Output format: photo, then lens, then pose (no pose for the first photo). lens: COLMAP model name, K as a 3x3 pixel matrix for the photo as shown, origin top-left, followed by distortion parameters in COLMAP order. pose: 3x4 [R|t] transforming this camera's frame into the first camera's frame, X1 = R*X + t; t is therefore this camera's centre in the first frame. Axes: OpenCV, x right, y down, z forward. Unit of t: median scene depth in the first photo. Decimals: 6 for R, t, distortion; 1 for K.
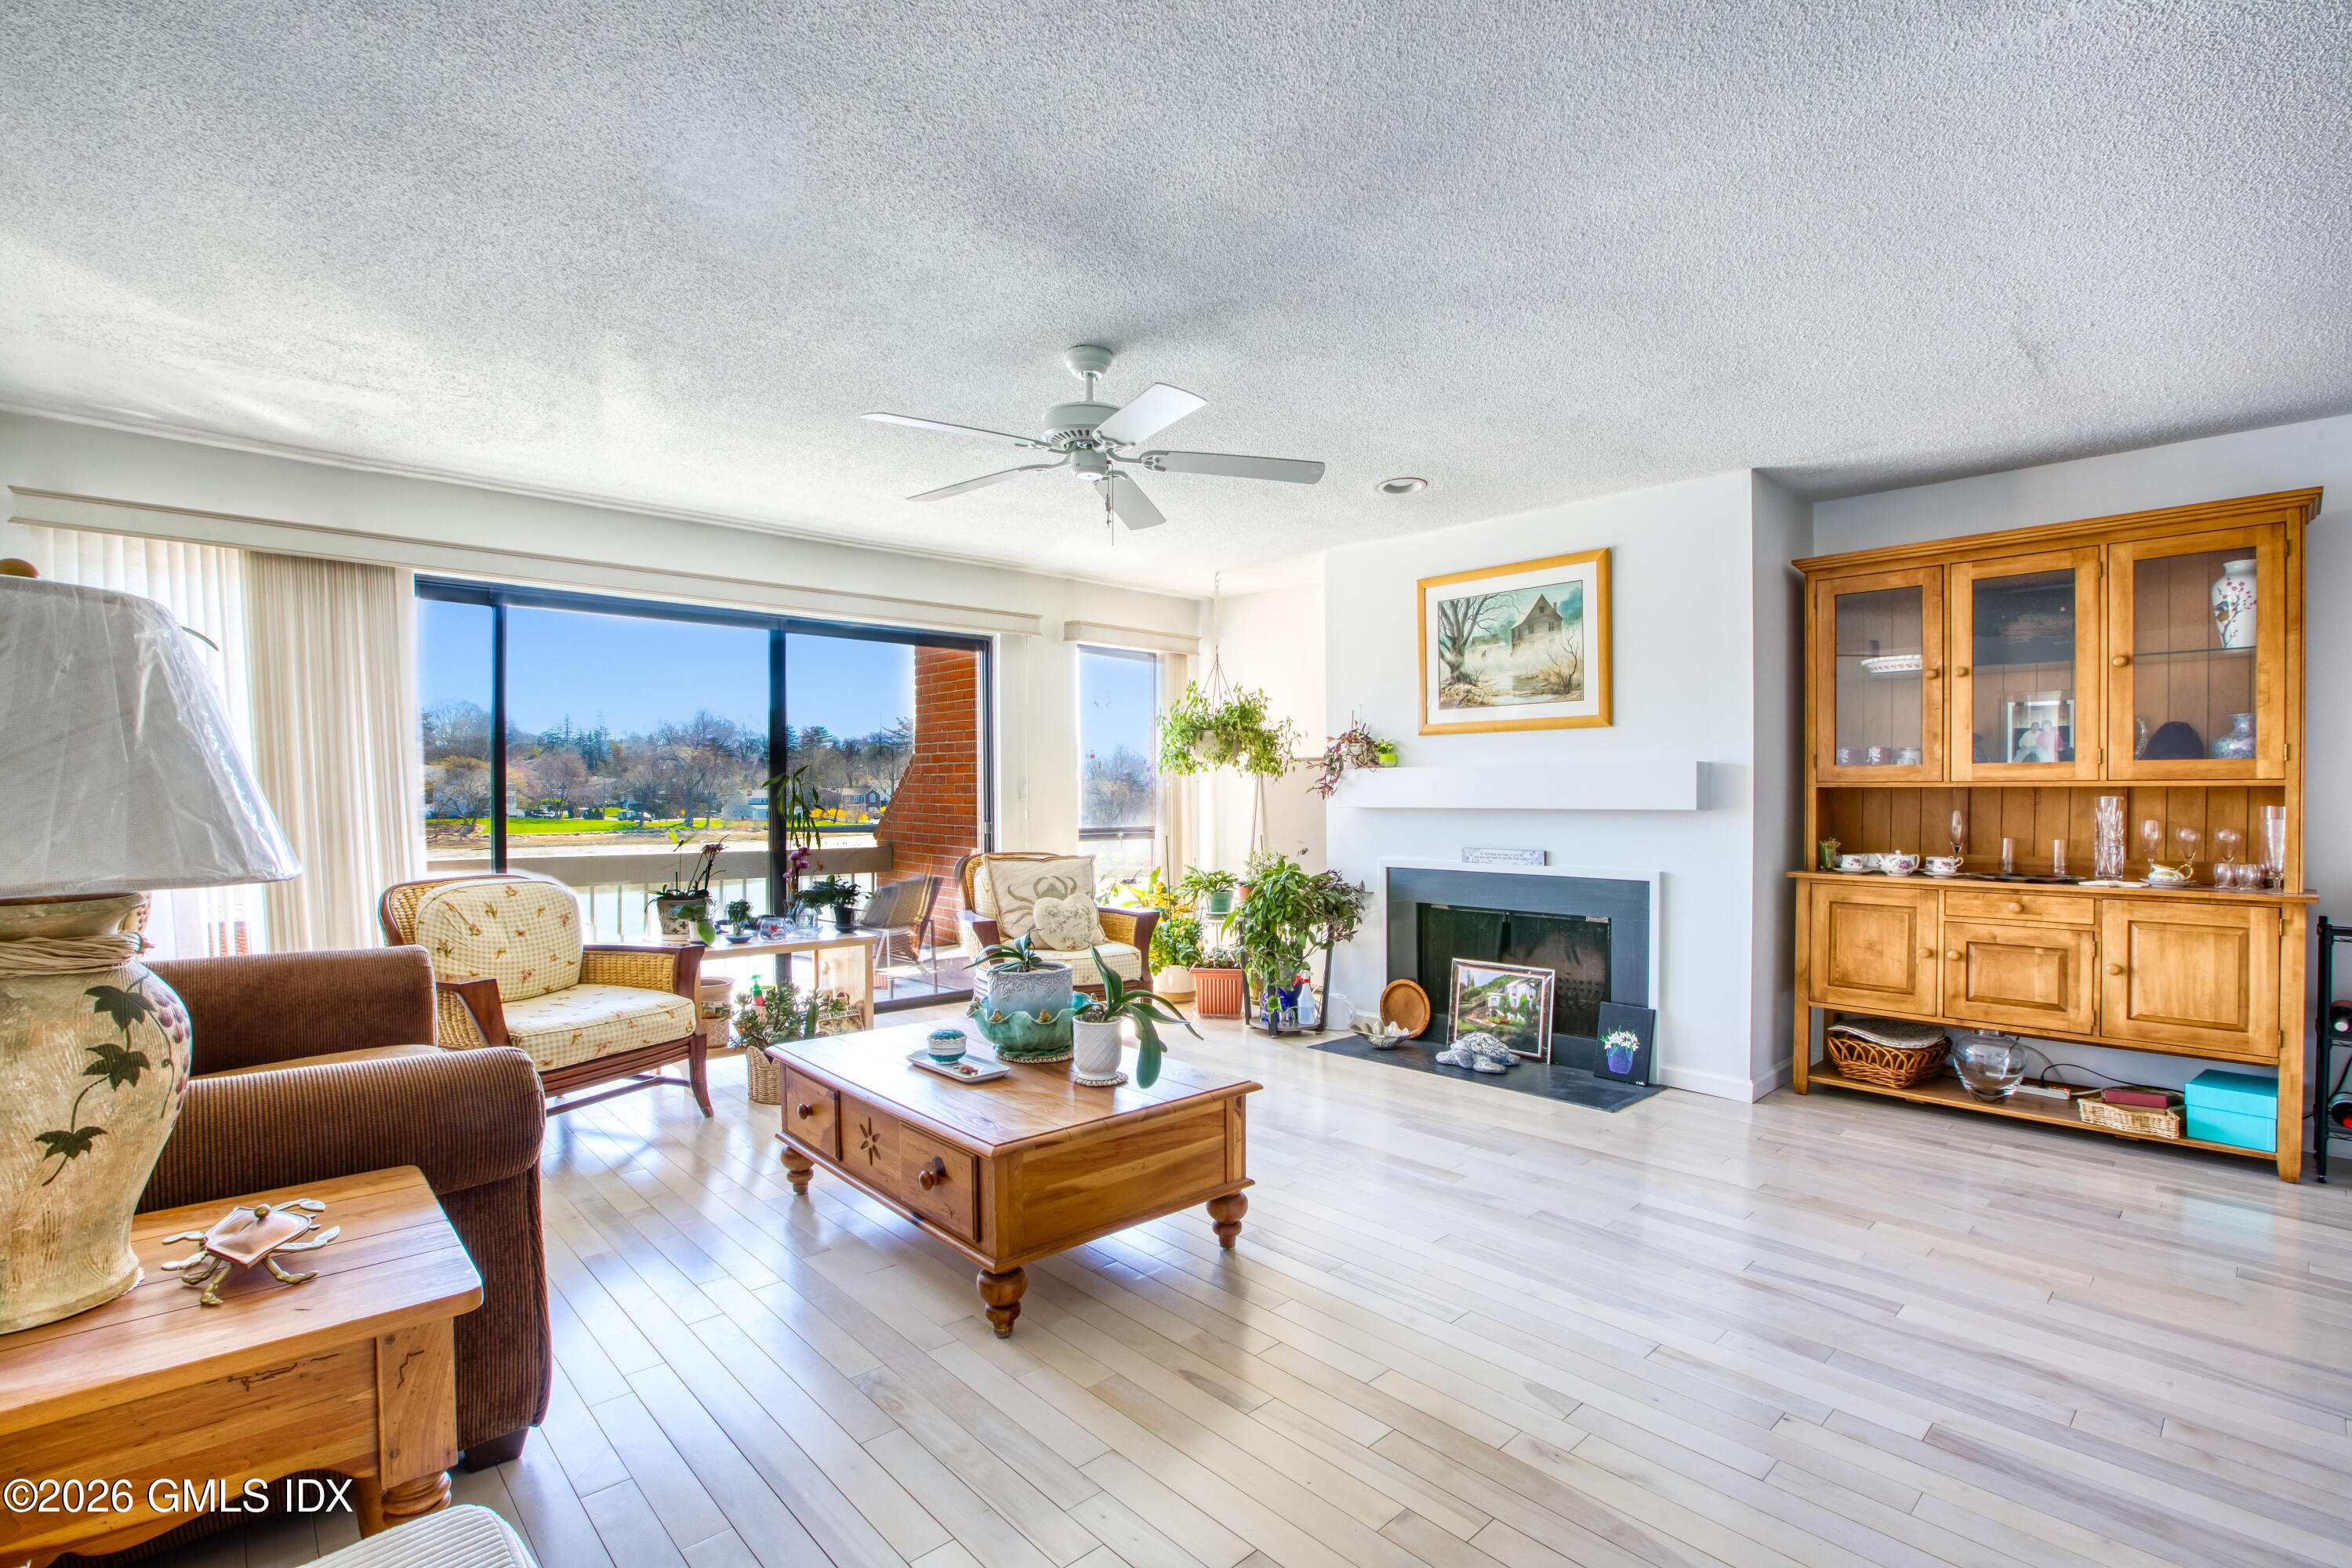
lens RADIAL K [[1075.0, 0, 1167.2], [0, 1075.0, 794.6], [0, 0, 1]] dist [-0.036331, 0.010020]
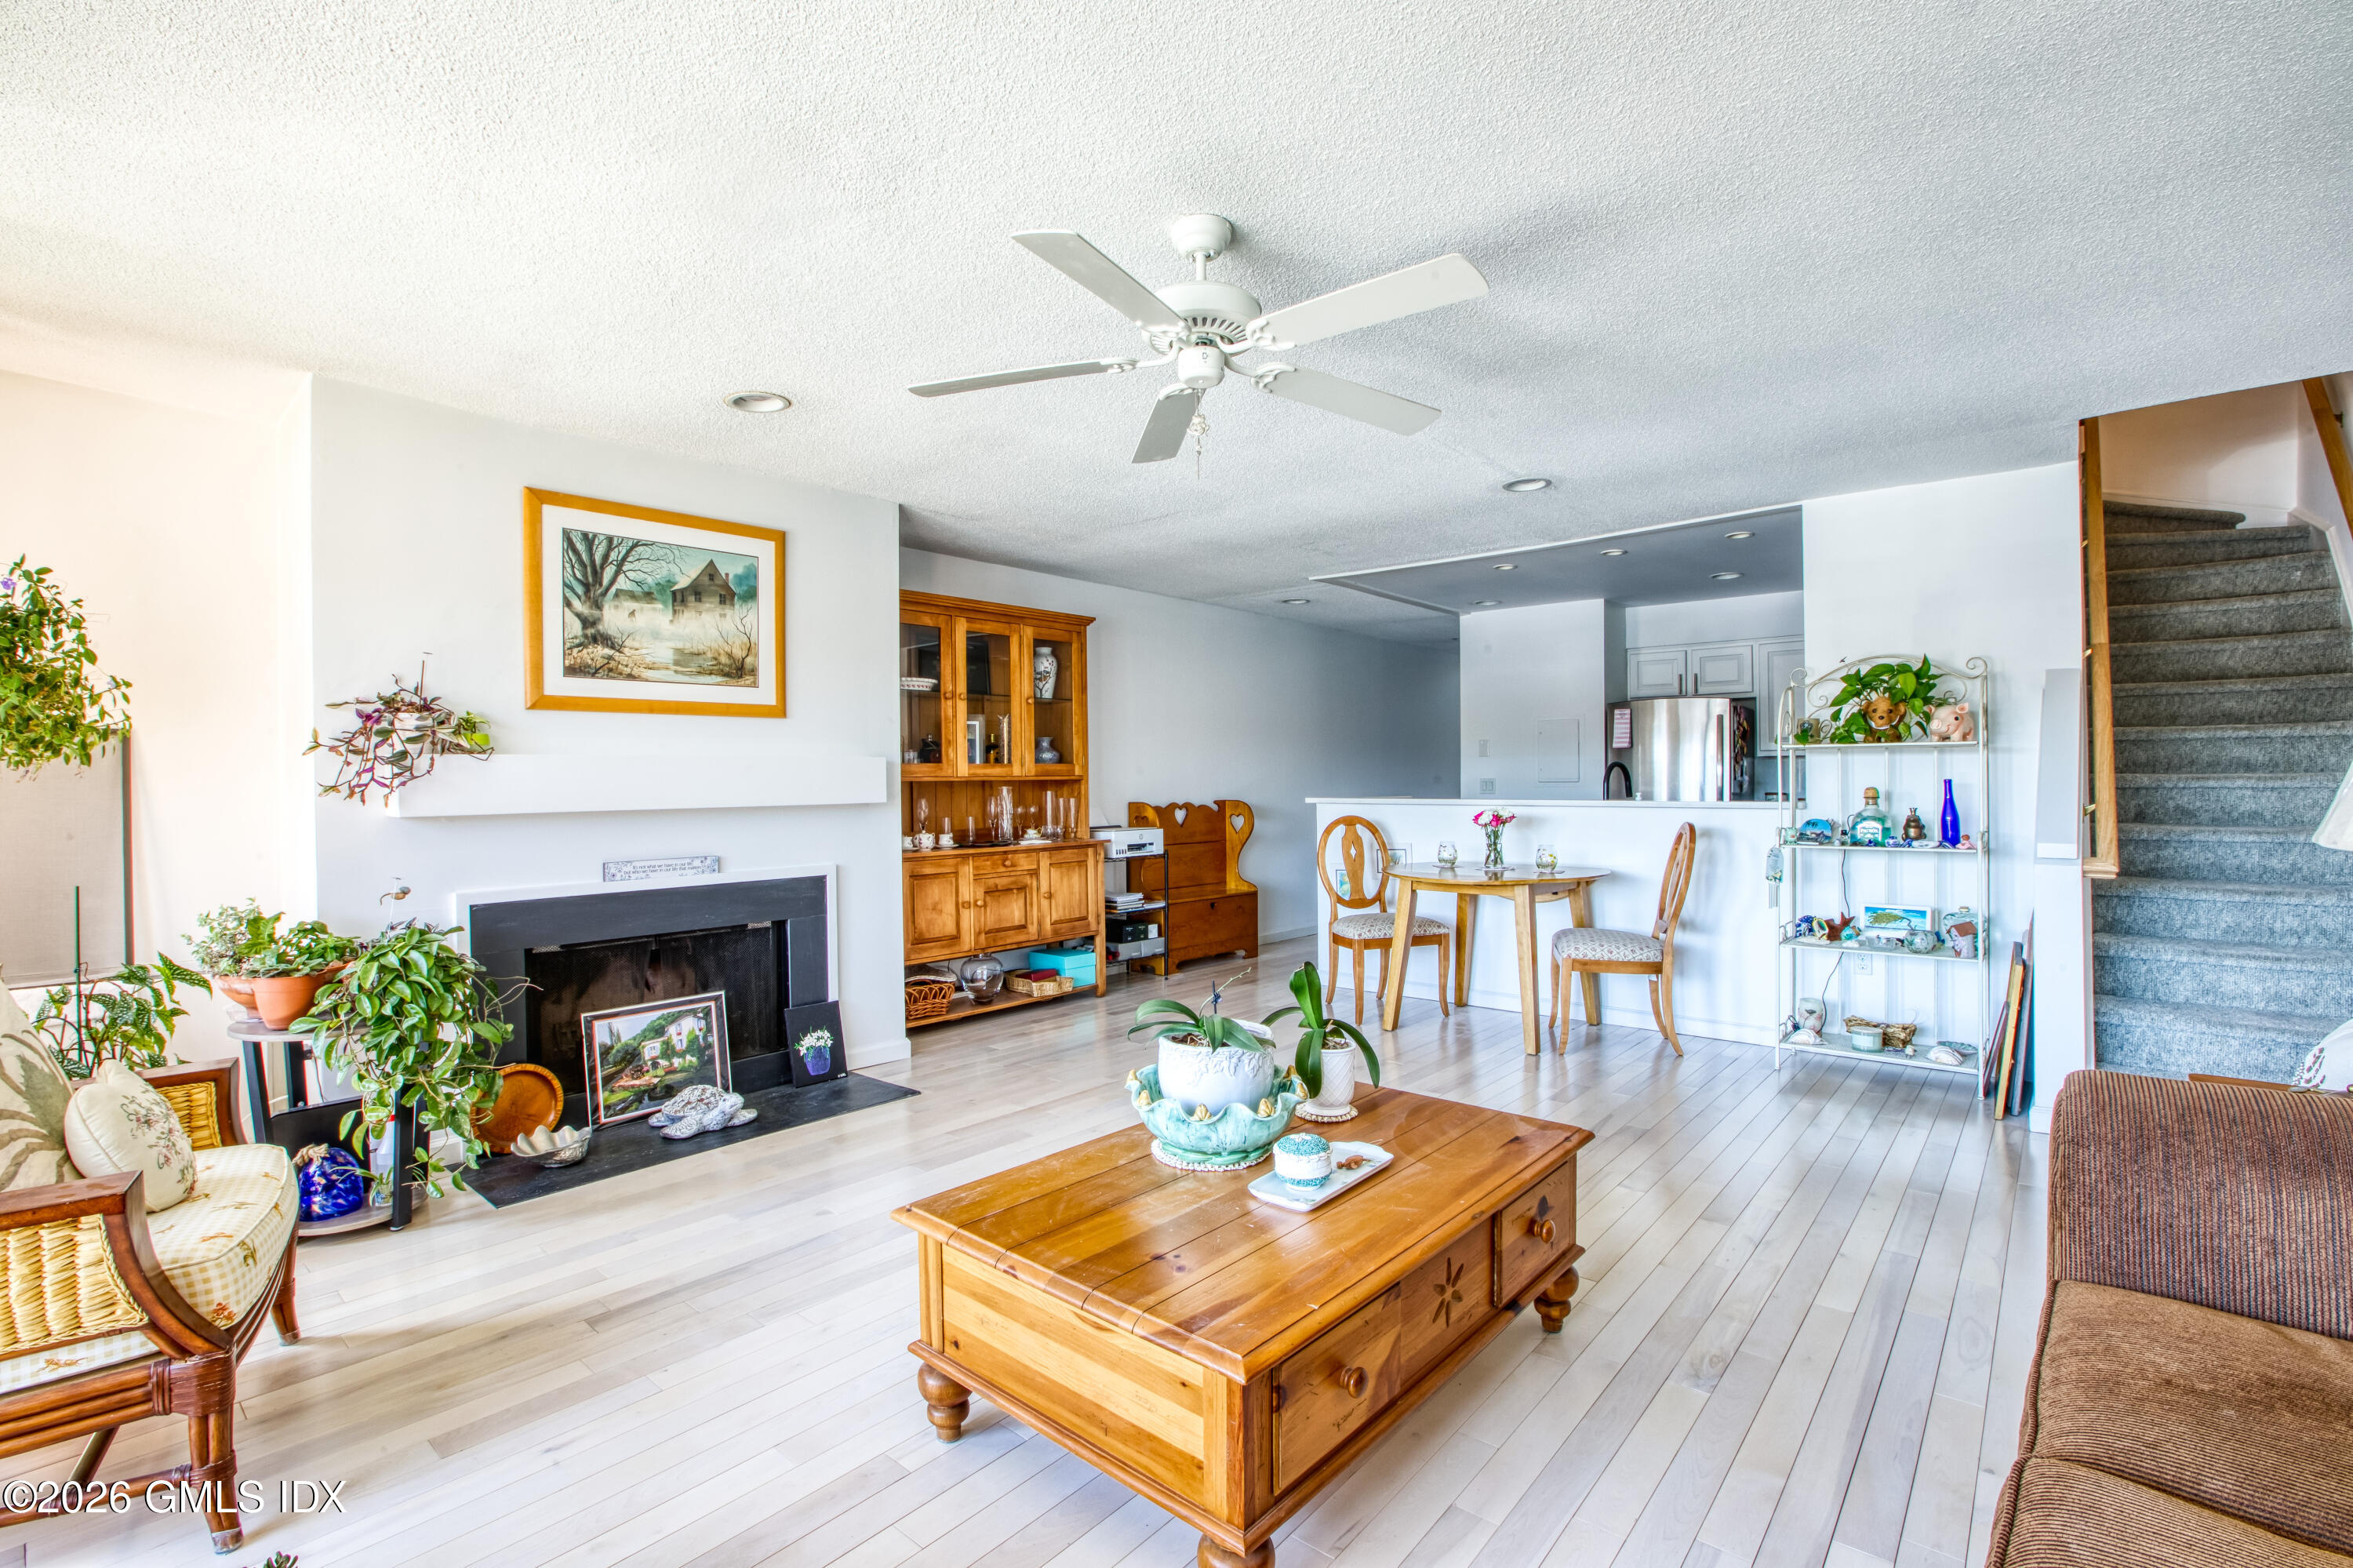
lens RADIAL K [[1075.5, 0, 1189.8], [0, 1075.5, 767.5], [0, 0, 1]] dist [-0.036331, 0.010020]
pose [[-0.101380, 0.011937, 0.994776, -0.542155], [0.012523, 0.999864, -0.010722, -0.004833], [-0.994769, 0.011370, -0.101516, 0.698777]]
